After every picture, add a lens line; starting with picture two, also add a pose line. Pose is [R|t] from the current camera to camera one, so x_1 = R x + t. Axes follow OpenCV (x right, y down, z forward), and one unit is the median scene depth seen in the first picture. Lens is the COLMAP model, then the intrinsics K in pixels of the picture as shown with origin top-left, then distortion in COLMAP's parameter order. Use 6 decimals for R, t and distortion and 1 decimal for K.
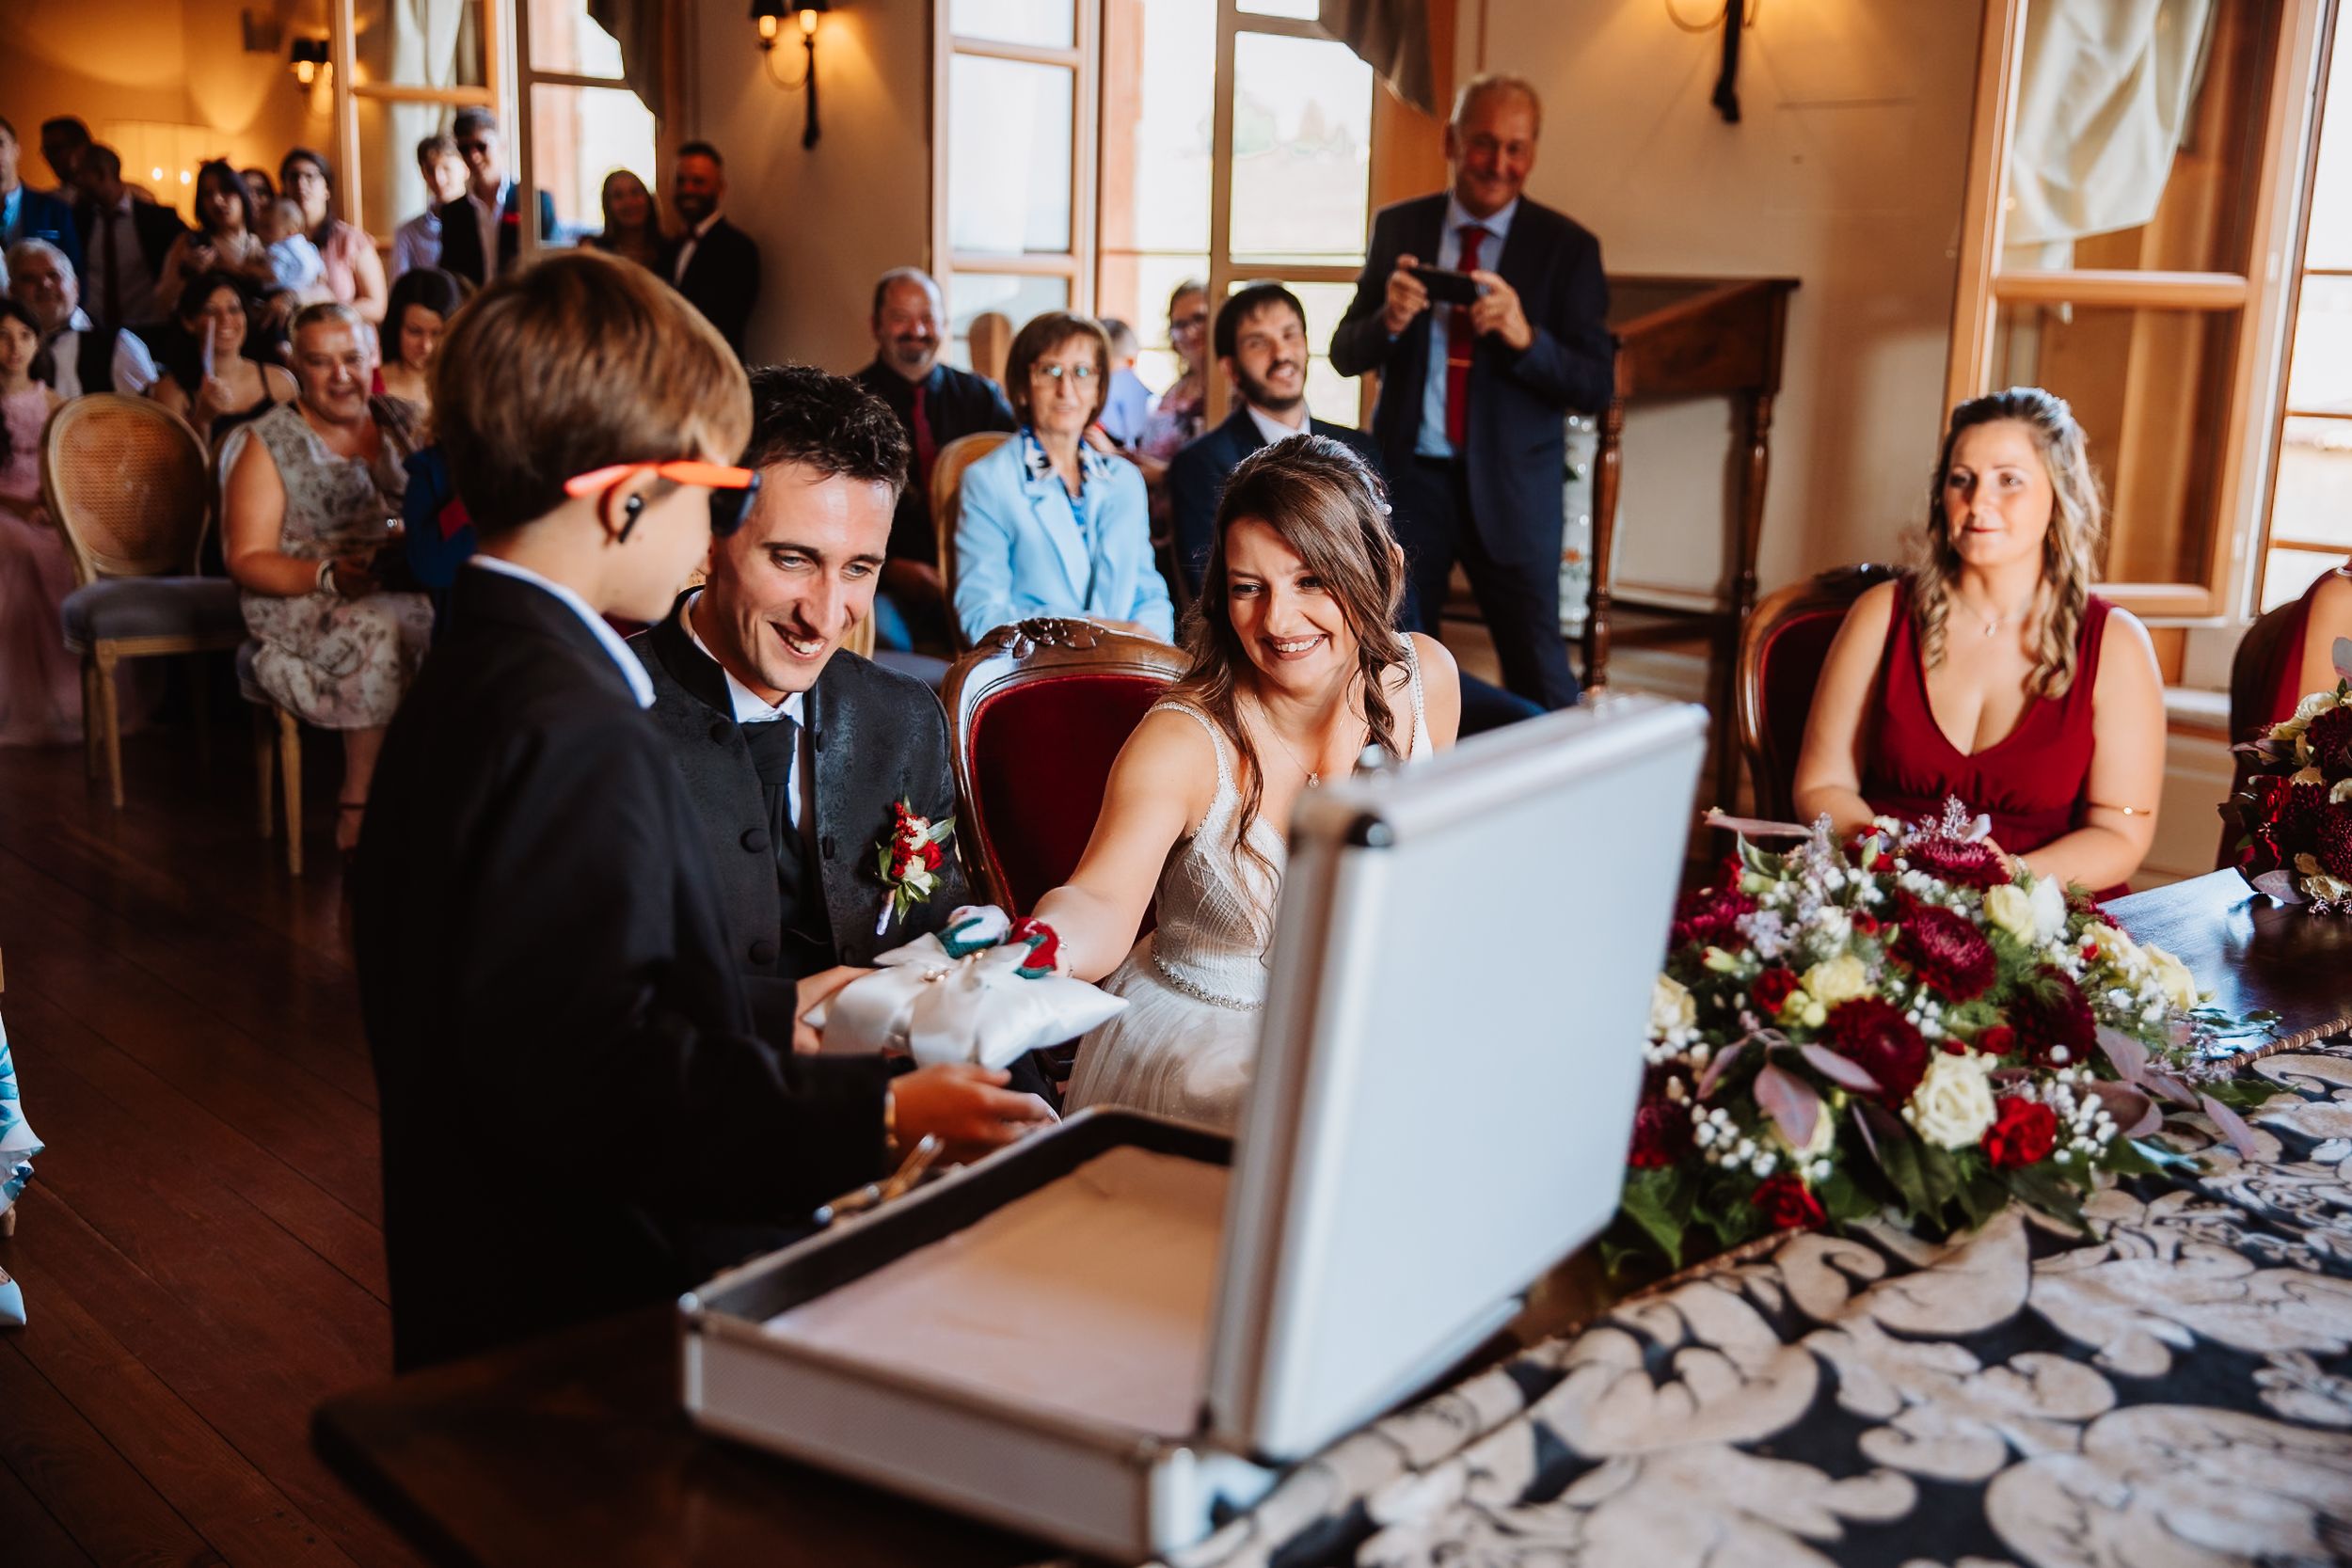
lens RADIAL K [[2487.3, 0, 1176.0], [0, 2487.3, 784.0], [0, 0, 1]] dist [-0.021990, 0.180755]
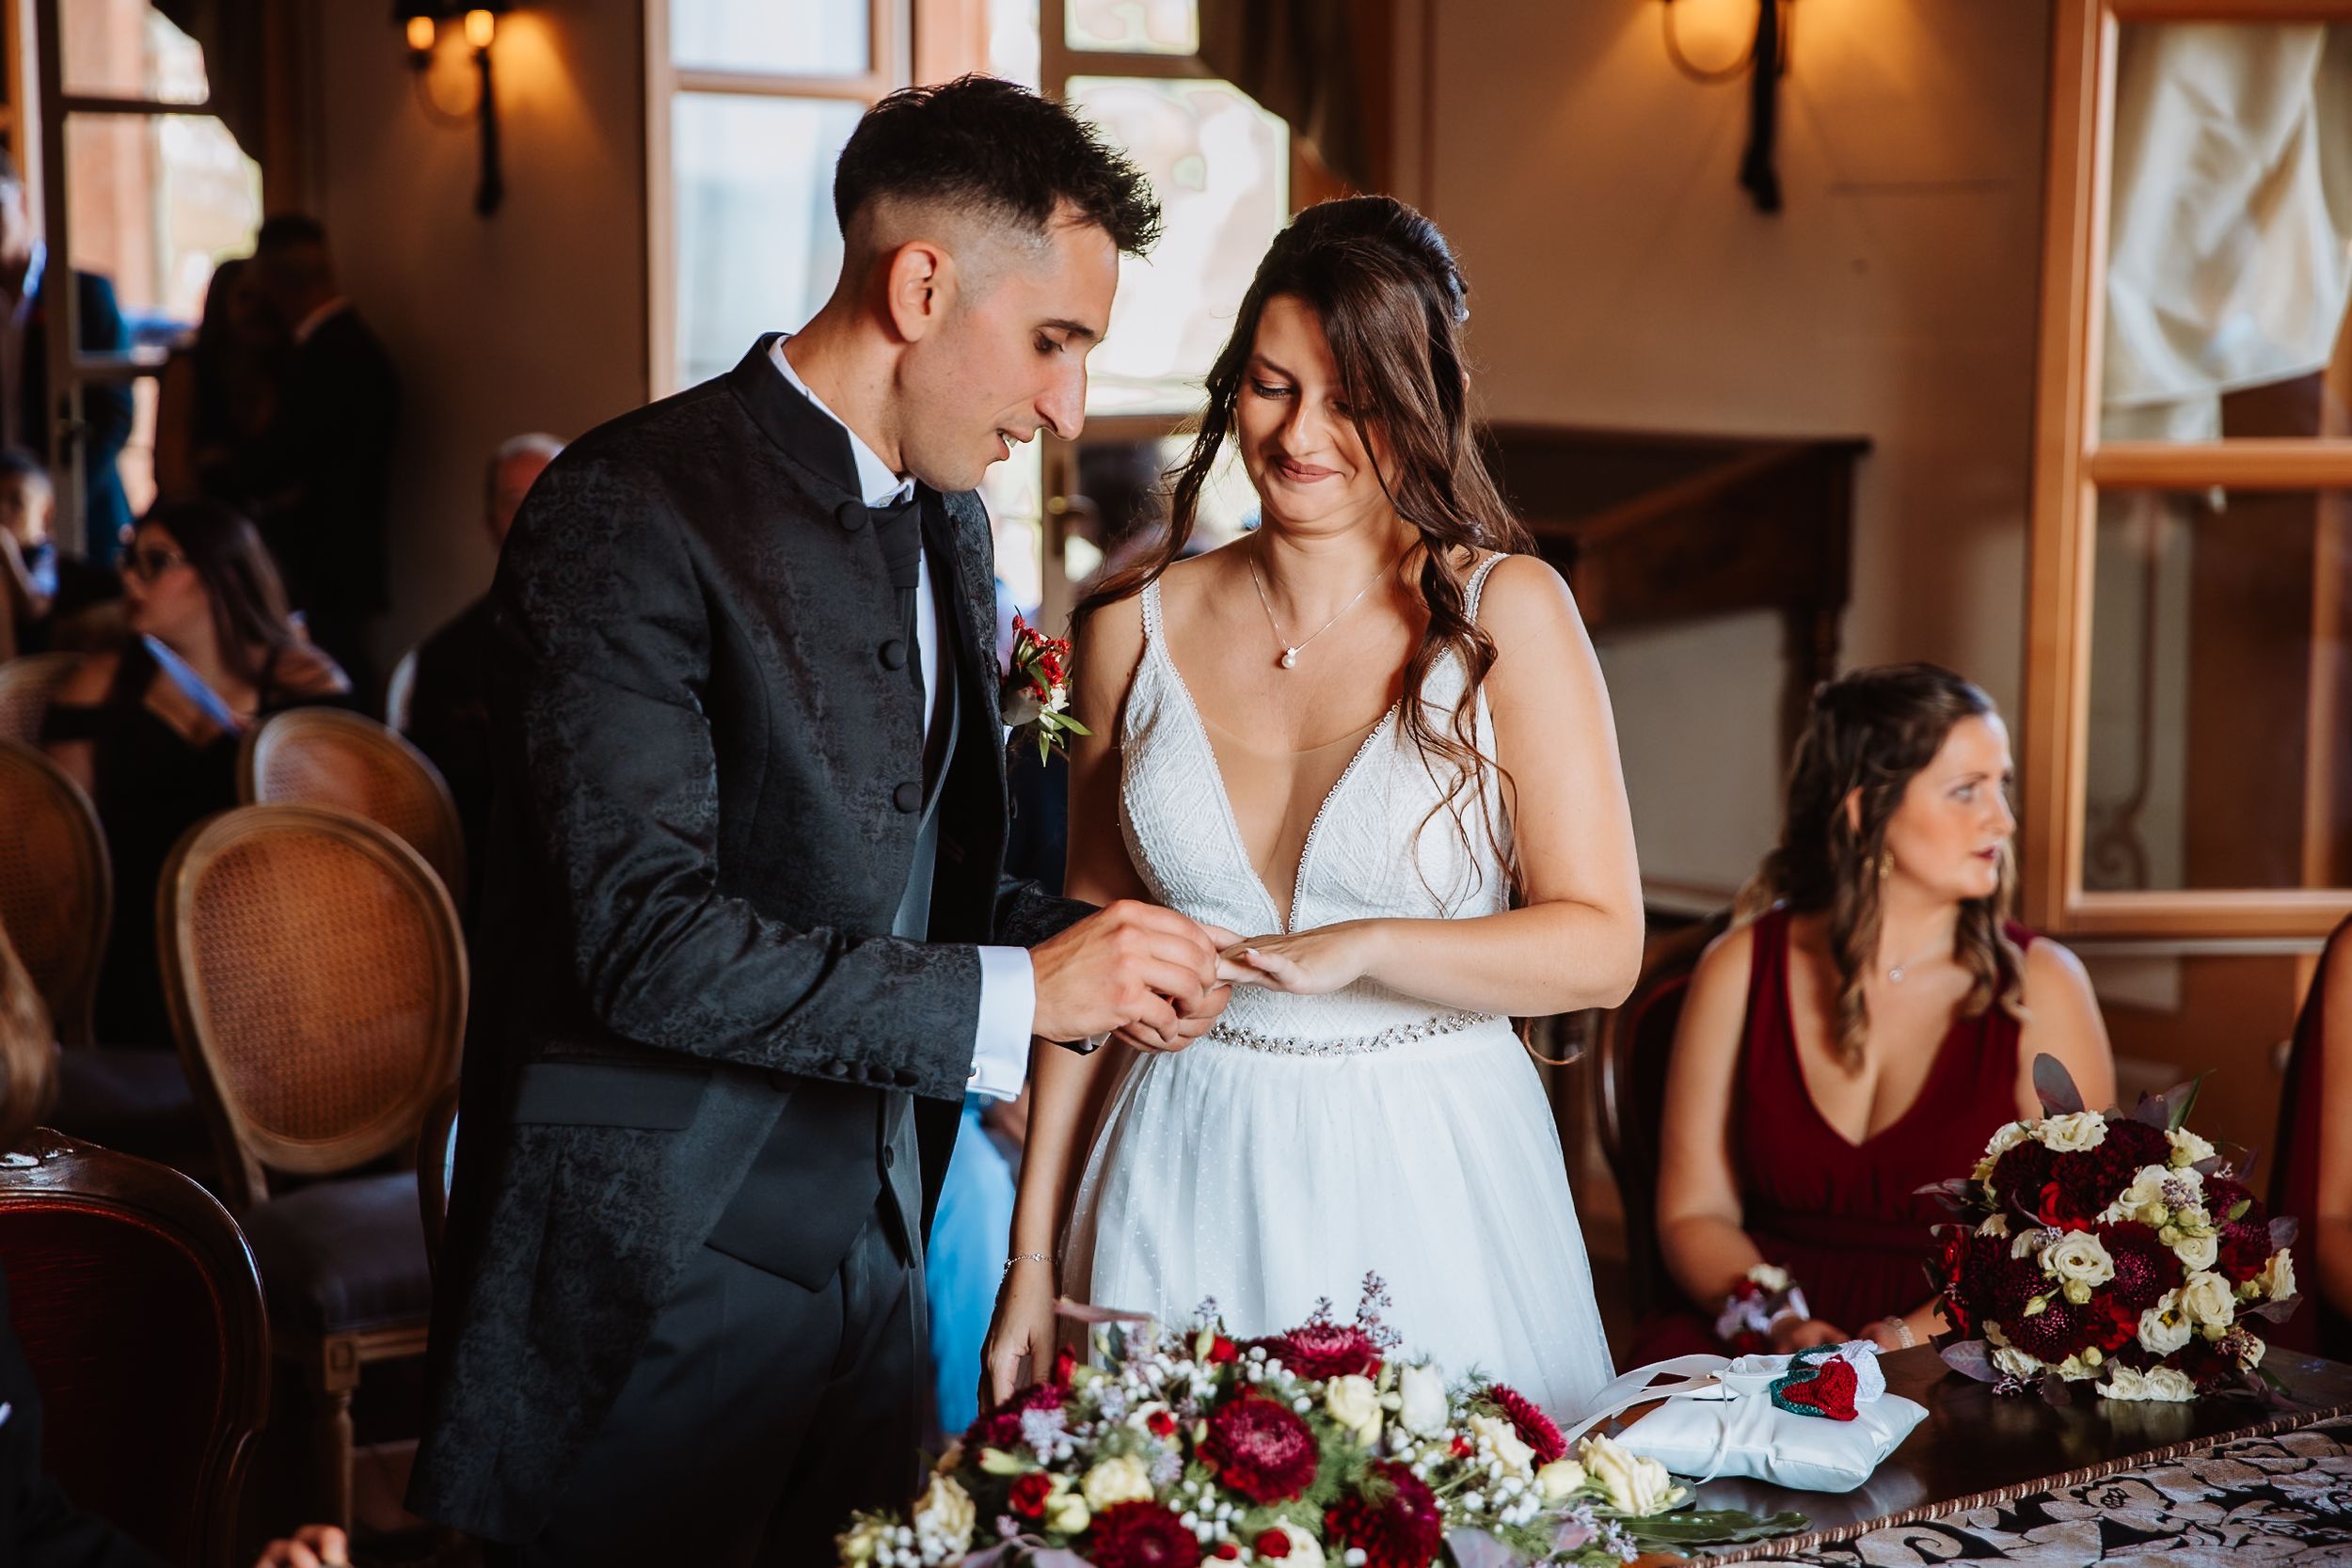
lens RADIAL K [[4446.4, 0, 1176.0], [0, 4446.4, 784.0], [0, 0, 1]] dist [0.189509, 0.171528]
pose [[0.999096, -0.019049, -0.038004, 0.337712], [0.015984, 0.996717, -0.079375, -0.048818], [0.039391, 0.078696, 0.996120, -0.690234]]
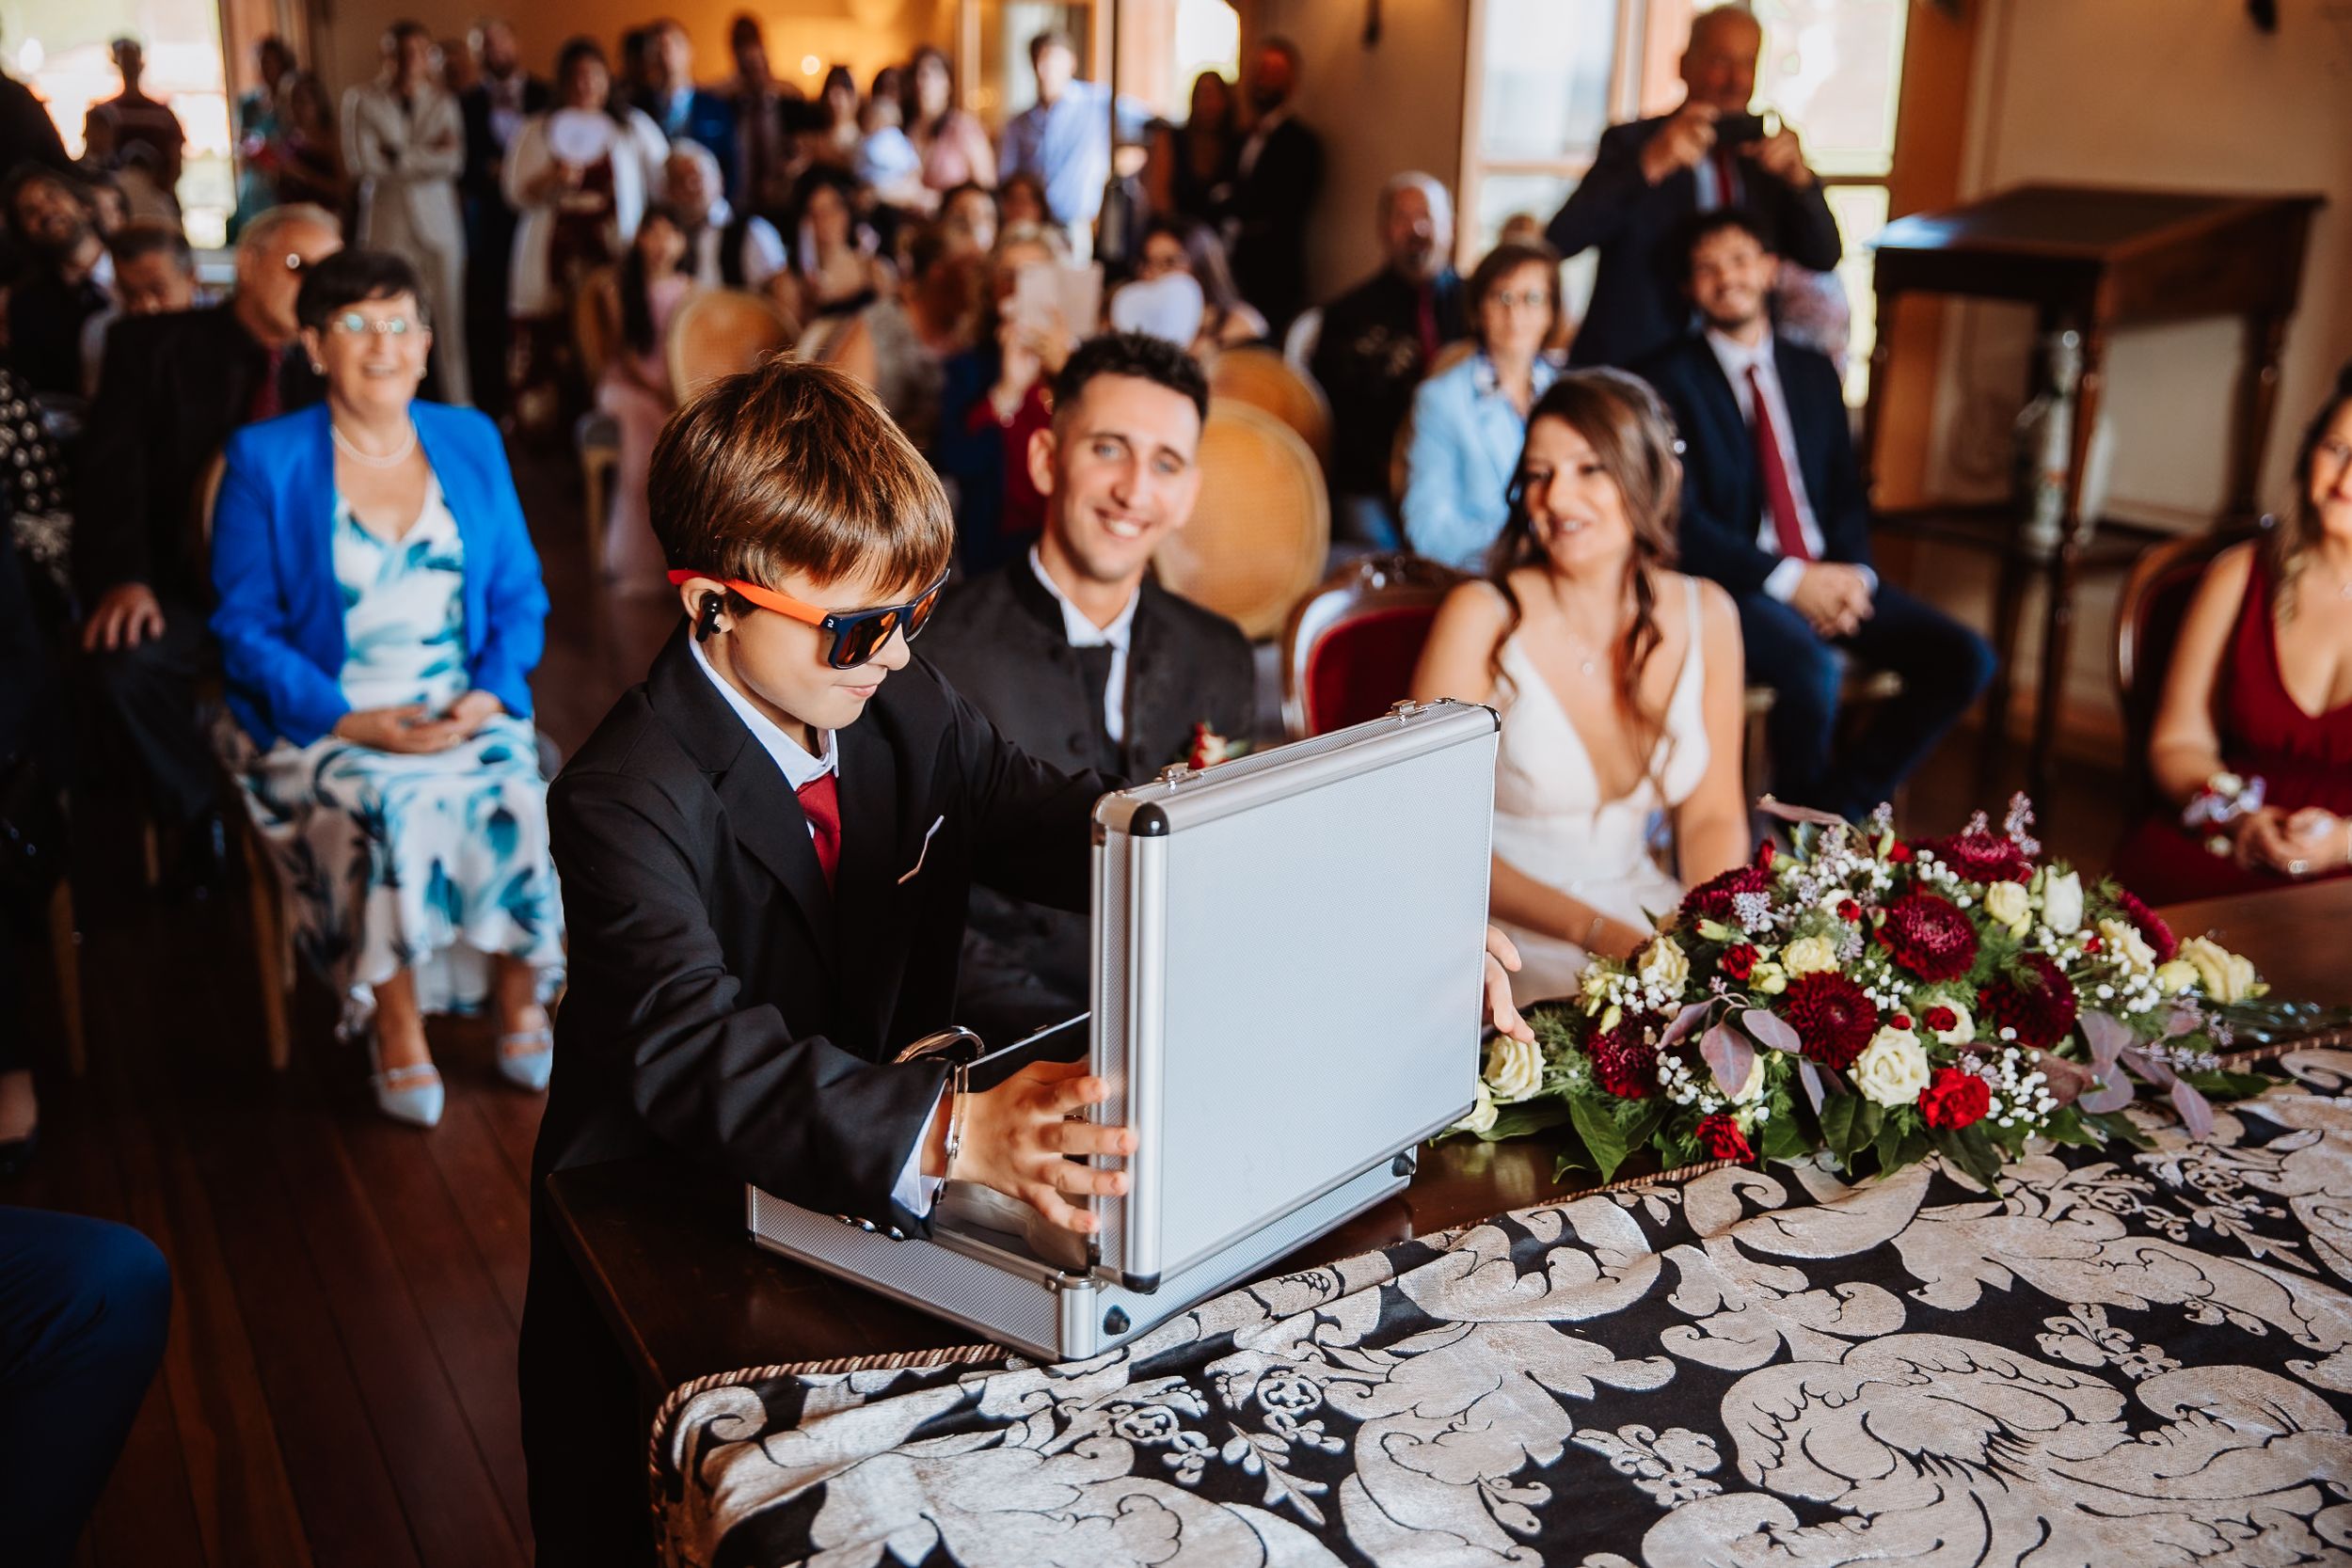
lens RADIAL K [[2487.3, 0, 1176.0], [0, 2487.3, 784.0], [0, 0, 1]] dist [-0.021990, 0.180755]
pose [[0.965614, 0.064065, -0.251962, 0.251479], [-0.048417, 0.996522, 0.067824, -0.062574], [0.255431, -0.053293, 0.965357, -0.190523]]
